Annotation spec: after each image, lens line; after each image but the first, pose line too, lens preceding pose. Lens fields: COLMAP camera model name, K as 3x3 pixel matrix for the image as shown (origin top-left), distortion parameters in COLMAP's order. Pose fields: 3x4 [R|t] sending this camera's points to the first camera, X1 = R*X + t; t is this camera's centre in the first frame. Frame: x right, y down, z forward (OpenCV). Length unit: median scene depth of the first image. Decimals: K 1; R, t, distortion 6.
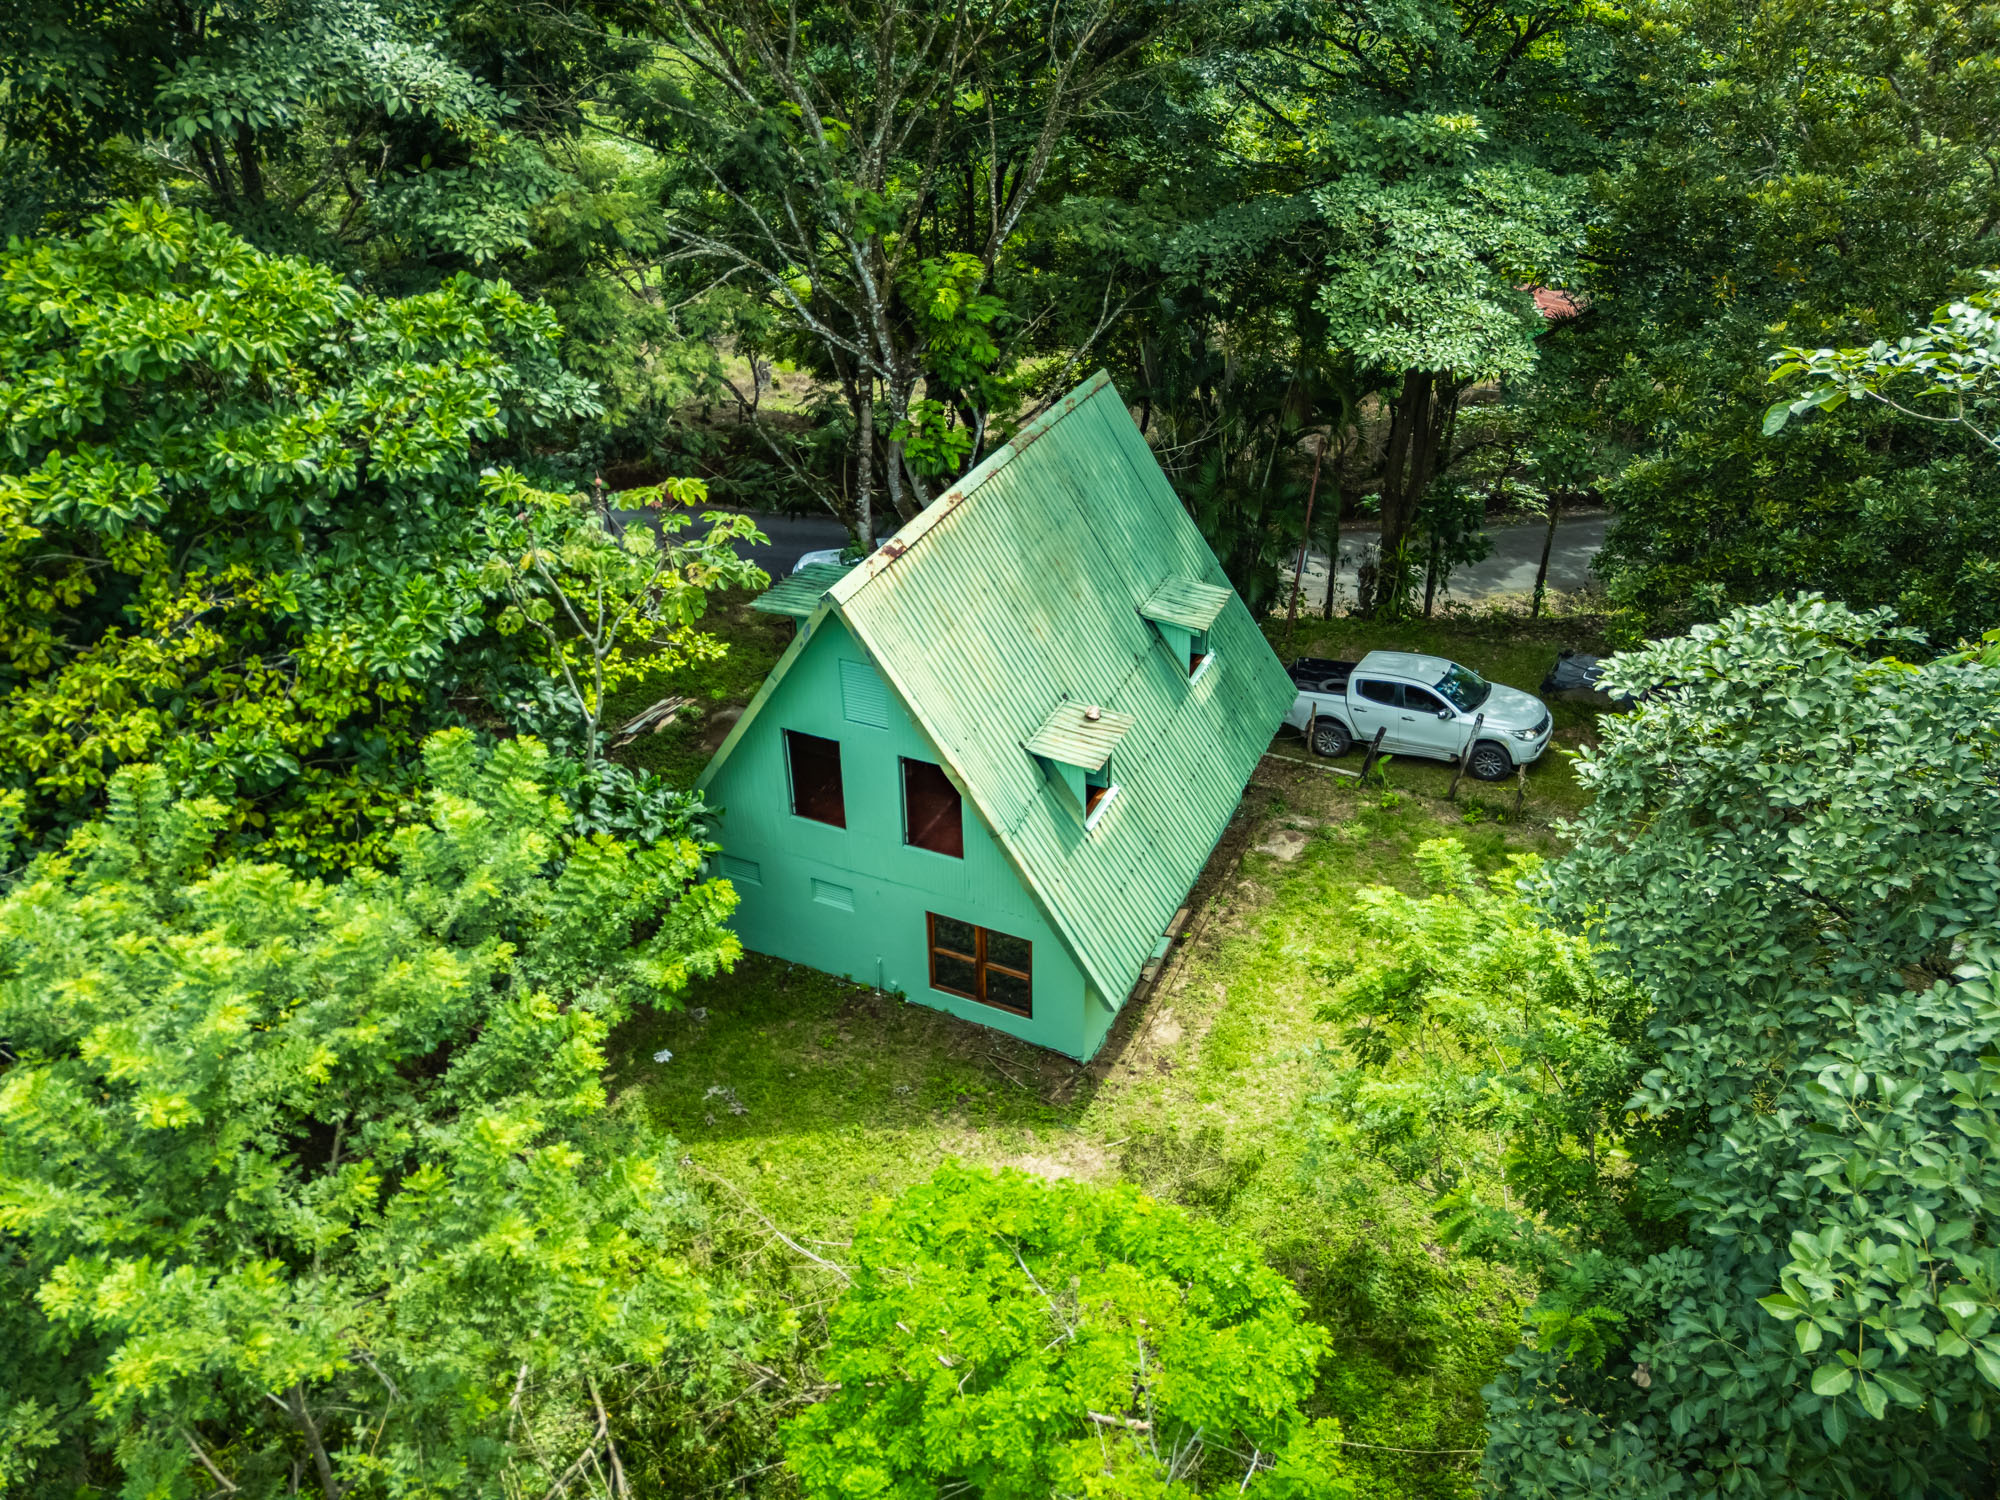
lens RADIAL K [[1447.5, 0, 1000.0], [0, 1447.5, 750.0], [0, 0, 1]] dist [0.063812, -0.064978]
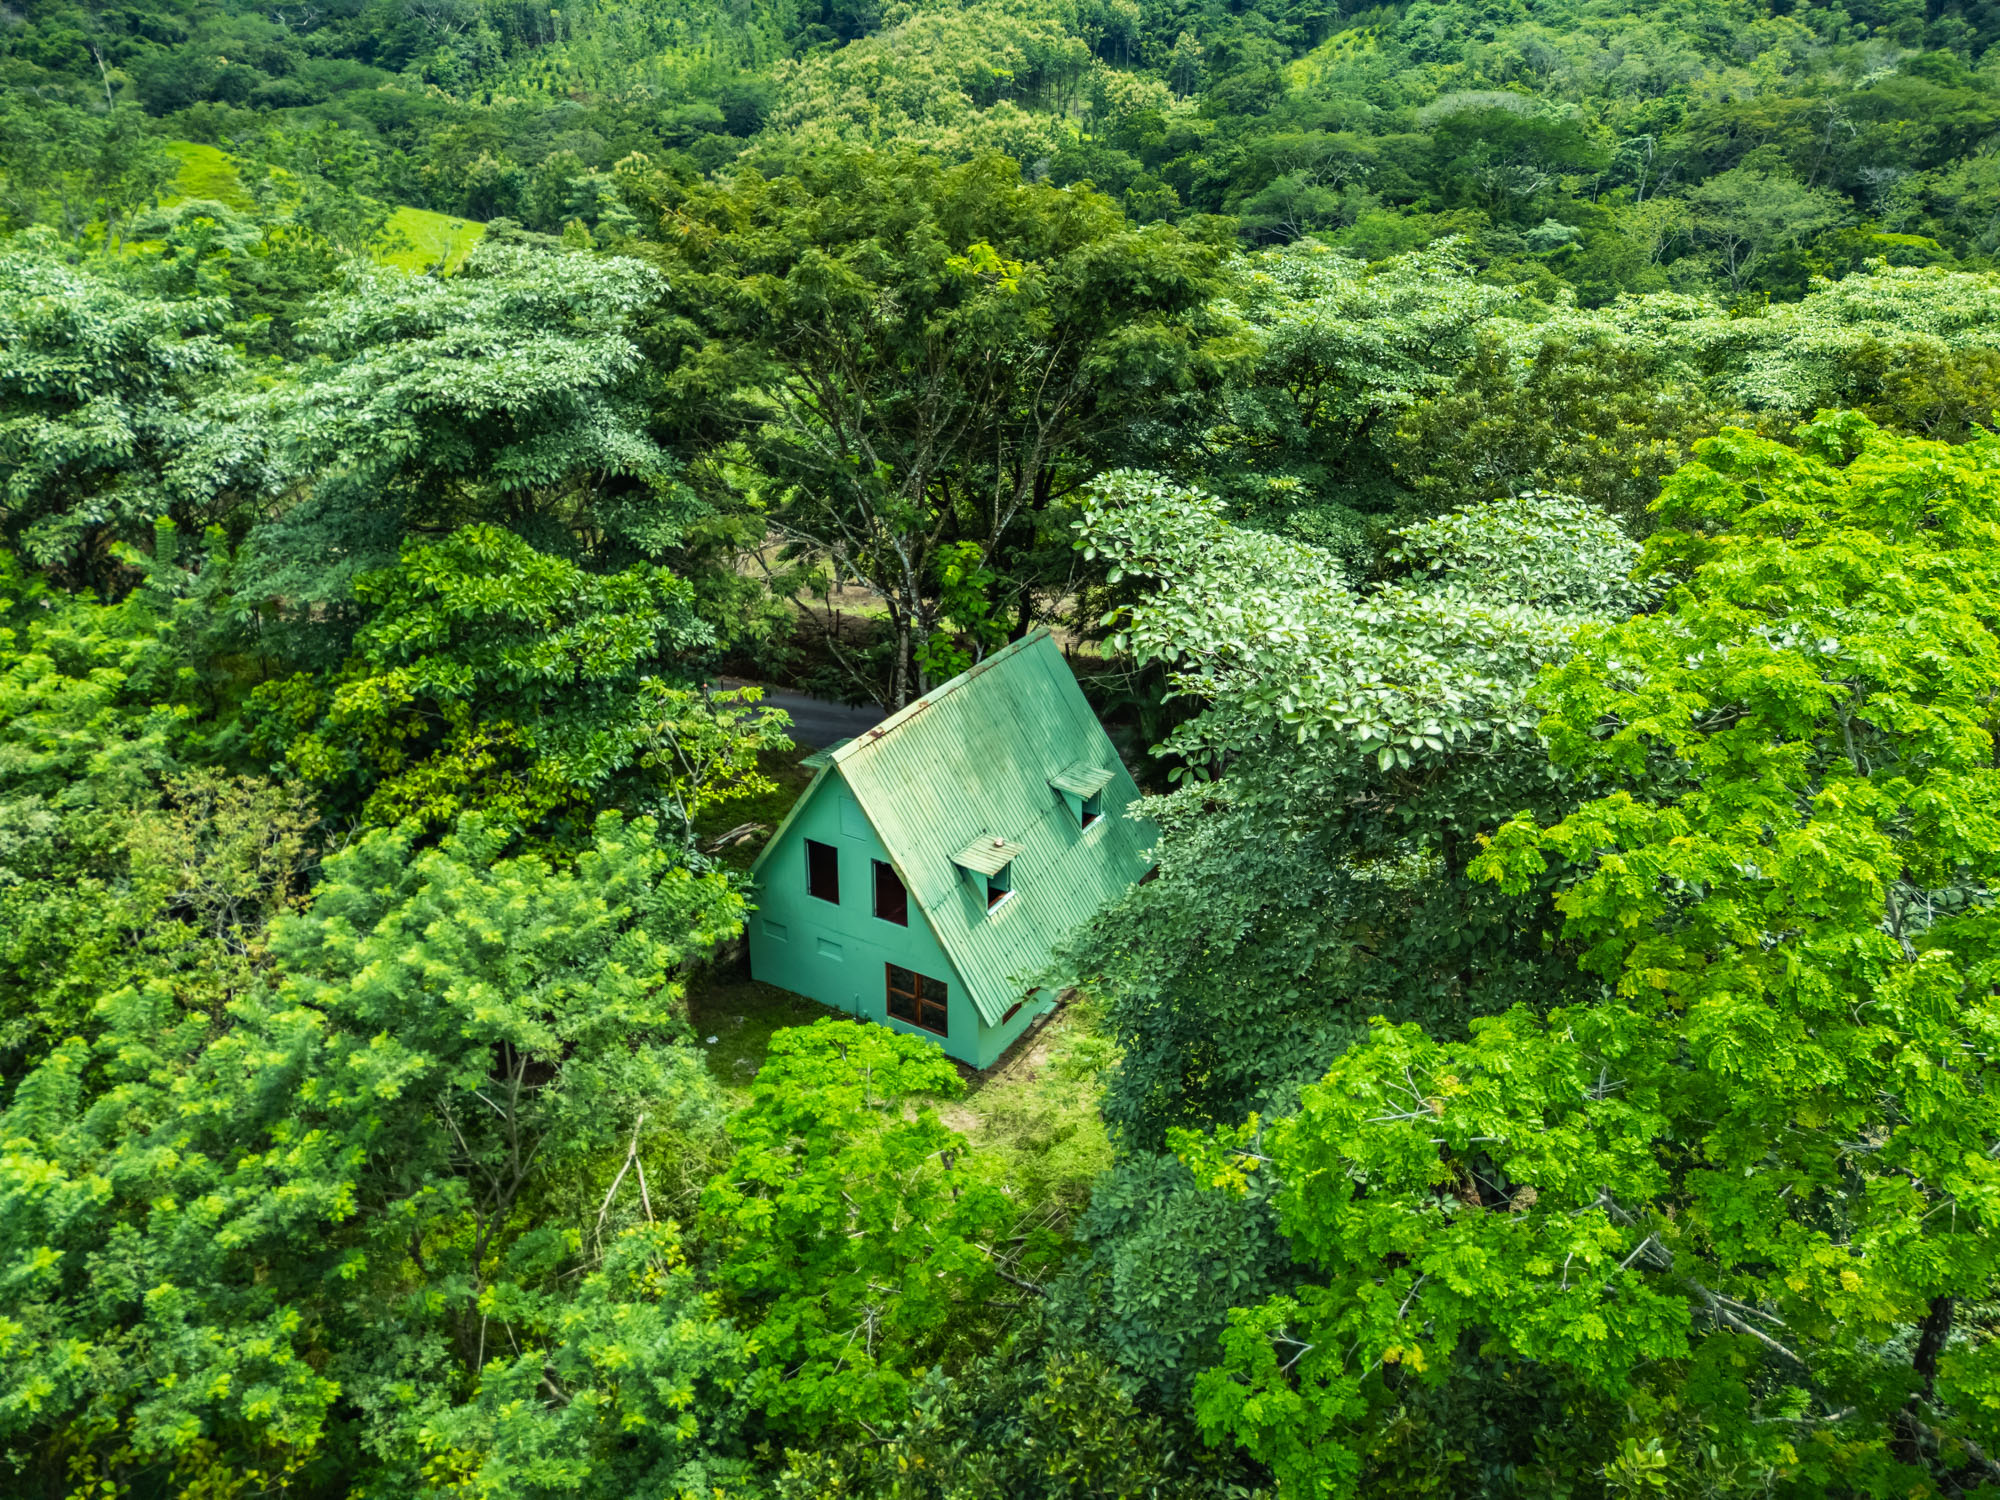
lens RADIAL K [[1447.5, 0, 1000.0], [0, 1447.5, 750.0], [0, 0, 1]] dist [0.063812, -0.064978]
pose [[0.993741, 0.062745, -0.092423, 0.234266], [-0.073988, 0.989555, -0.123721, 0.079855], [0.083695, 0.129784, 0.988004, -0.659579]]
